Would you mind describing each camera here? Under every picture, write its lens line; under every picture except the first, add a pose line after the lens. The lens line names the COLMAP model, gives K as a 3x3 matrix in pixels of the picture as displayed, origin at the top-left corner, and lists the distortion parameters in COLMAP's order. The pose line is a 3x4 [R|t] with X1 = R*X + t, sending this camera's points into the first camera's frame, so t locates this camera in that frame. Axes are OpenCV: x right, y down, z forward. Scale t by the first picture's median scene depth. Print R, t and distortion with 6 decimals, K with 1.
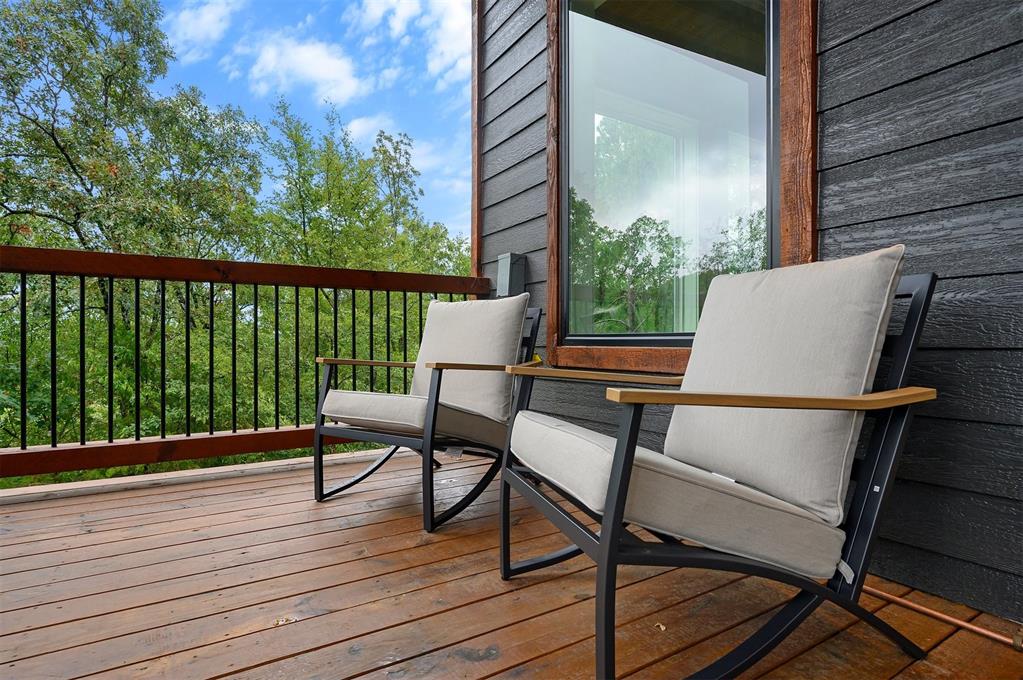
lens RADIAL K [[523.7, 0, 511.5], [0, 523.7, 340.0], [0, 0, 1]] dist [0.033145, 0.000107]
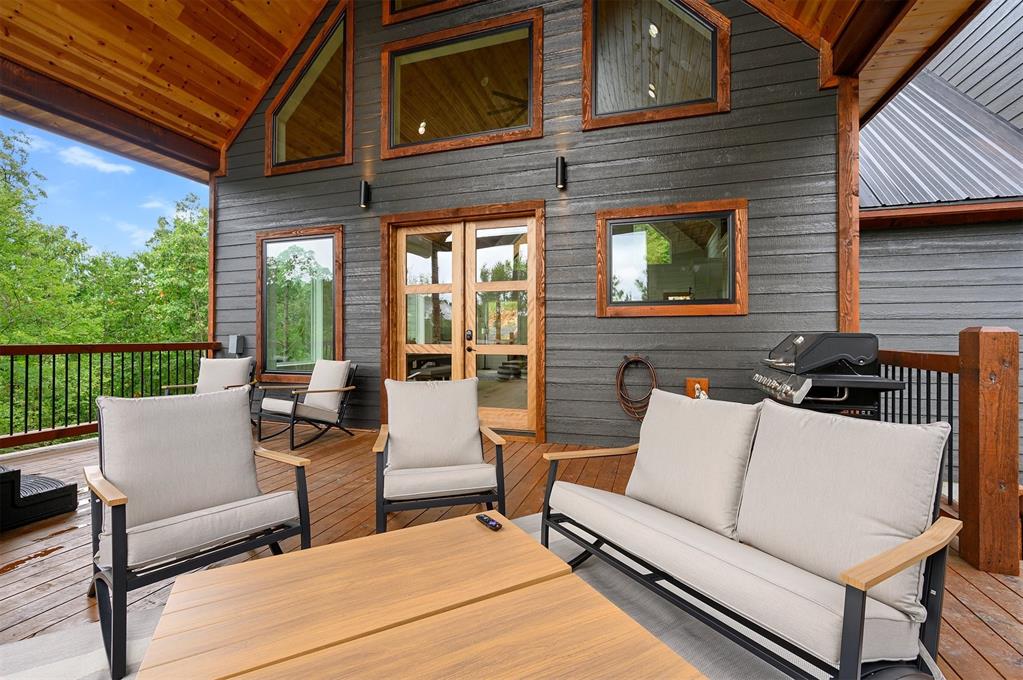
lens RADIAL K [[436.1, 0, 511.5], [0, 436.1, 340.0], [0, 0, 1]] dist [-0.000916, -0.000427]
pose [[0.757902, -0.003071, 0.652361, -0.581769], [-0.000319, 0.999987, 0.005077, -0.258382], [-0.652368, -0.004056, 0.757891, -2.183713]]
